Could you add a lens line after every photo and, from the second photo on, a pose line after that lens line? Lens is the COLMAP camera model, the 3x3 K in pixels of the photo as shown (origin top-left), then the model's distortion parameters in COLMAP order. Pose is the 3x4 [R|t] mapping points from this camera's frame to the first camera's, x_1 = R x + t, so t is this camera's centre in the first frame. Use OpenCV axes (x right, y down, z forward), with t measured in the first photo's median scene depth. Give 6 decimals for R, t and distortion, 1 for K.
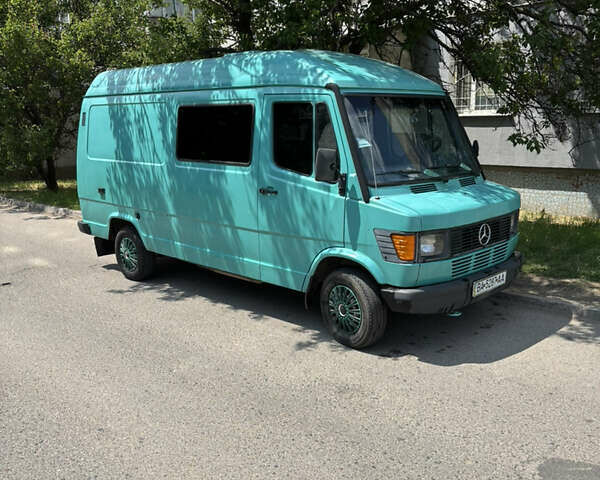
lens RADIAL K [[600.3, 0, 300.0], [0, 600.3, 240.0], [0, 0, 1]] dist [0.080869, -0.222960]
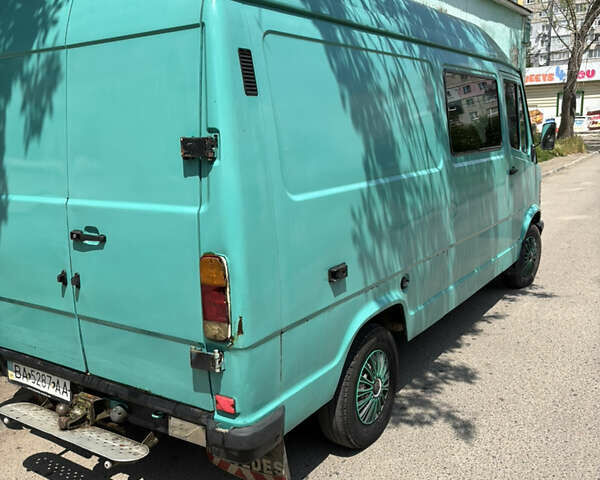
lens RADIAL K [[600.3, 0, 300.0], [0, 600.3, 240.0], [0, 0, 1]] dist [0.080869, -0.222960]
pose [[-0.183587, -0.170885, 0.968036, -0.749329], [0.227318, 0.950701, 0.210935, -0.204032], [-0.956359, 0.258777, -0.135691, 1.177222]]
